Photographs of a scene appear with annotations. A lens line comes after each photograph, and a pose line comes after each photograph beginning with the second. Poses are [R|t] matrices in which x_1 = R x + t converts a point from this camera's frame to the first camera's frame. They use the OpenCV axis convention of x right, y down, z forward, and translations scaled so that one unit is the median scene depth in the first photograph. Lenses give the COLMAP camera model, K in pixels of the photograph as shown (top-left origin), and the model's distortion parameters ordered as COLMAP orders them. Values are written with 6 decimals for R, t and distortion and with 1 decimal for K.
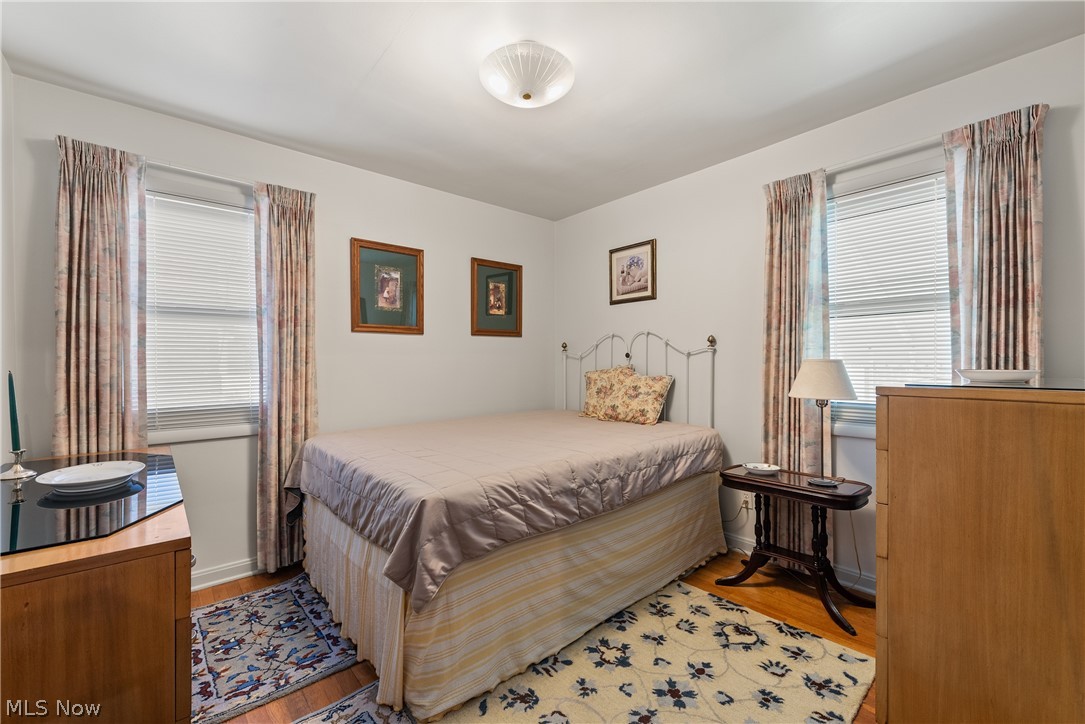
lens RADIAL K [[440.7, 0, 542.1], [0, 440.7, 358.1], [0, 0, 1]] dist [0.008266, -0.001673]
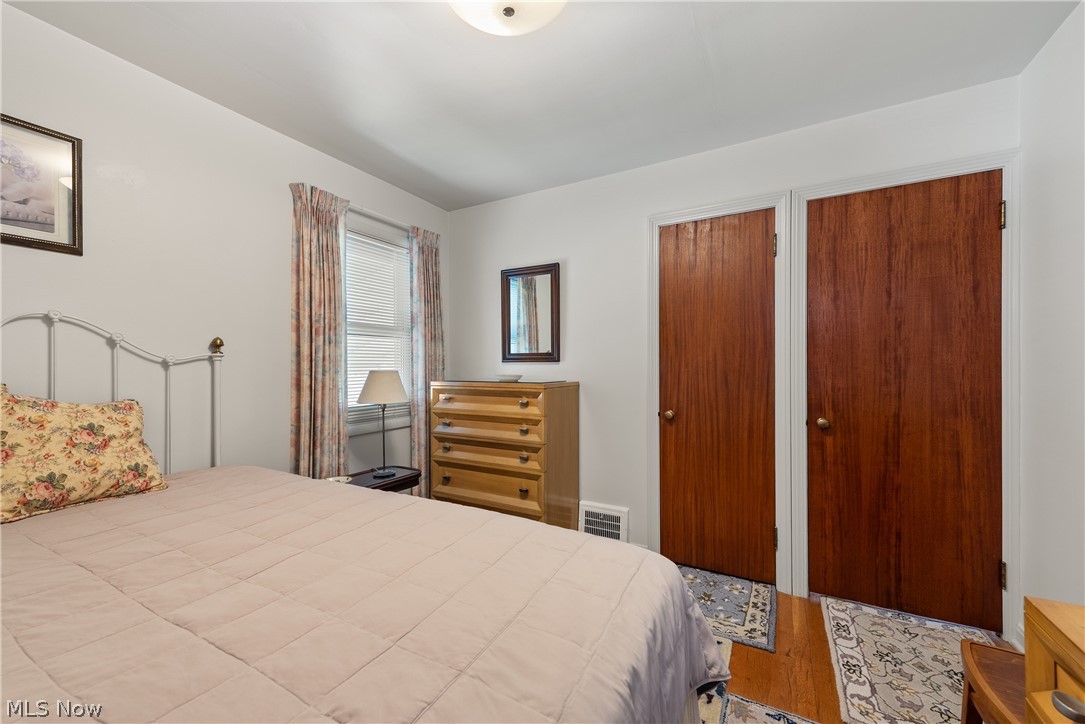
lens RADIAL K [[427.7, 0, 539.7], [0, 427.7, 369.3], [0, 0, 1]] dist [0.013557, -0.002242]
pose [[-0.346857, 0.000479, 0.937918, -0.428243], [0.001033, 0.999999, -0.000129, 0.000560], [-0.937917, 0.000924, -0.346857, 0.708767]]
